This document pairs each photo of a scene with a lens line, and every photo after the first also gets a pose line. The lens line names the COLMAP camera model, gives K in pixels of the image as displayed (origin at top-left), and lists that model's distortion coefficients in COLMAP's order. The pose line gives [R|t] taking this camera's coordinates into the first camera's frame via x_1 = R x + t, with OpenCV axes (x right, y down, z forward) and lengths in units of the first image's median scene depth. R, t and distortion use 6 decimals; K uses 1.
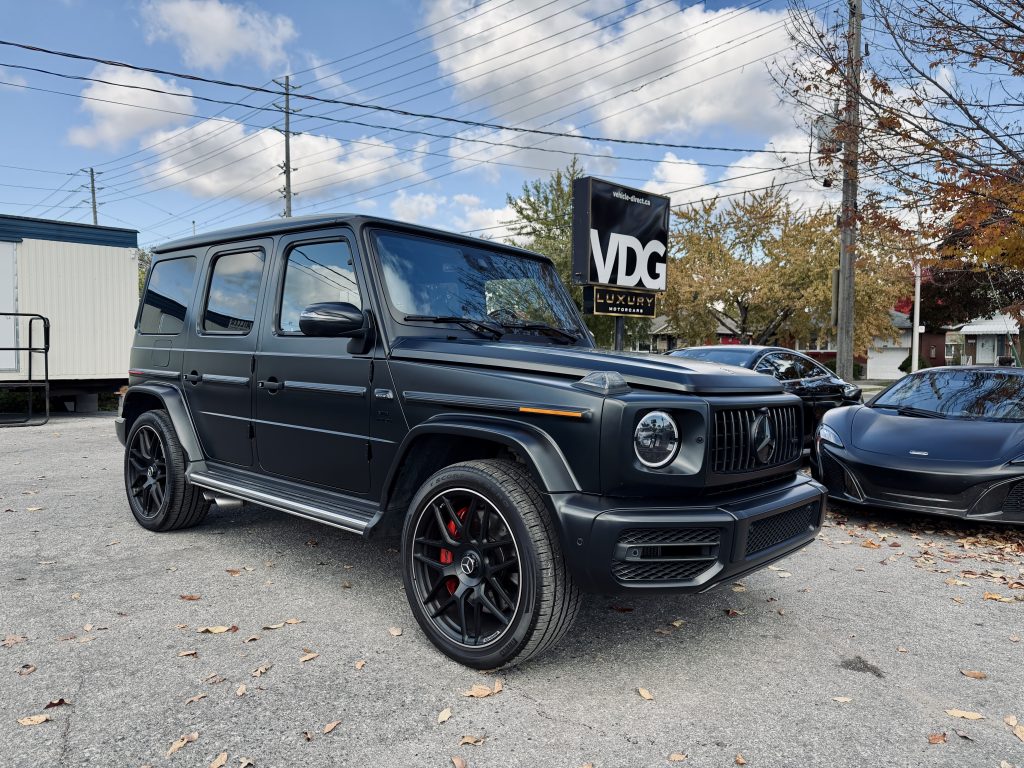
lens RADIAL K [[757.7, 0, 512.0], [0, 757.7, 396.6], [0, 0, 1]] dist [0.116447, -0.199231]
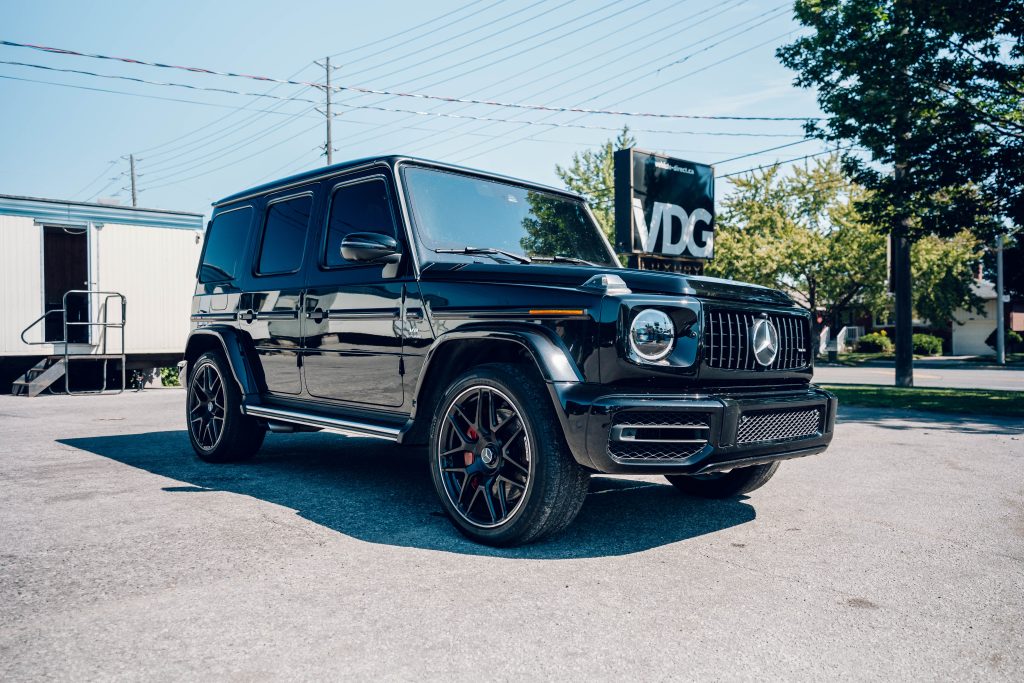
lens RADIAL K [[845.6, 0, 508.5], [0, 845.6, 341.1], [0, 0, 1]] dist [0.002762, 0.007497]
pose [[0.997605, -0.017837, -0.066832, 0.009582], [0.014067, 0.998305, -0.056468, 0.025656], [0.067726, 0.055392, 0.996165, -0.100555]]
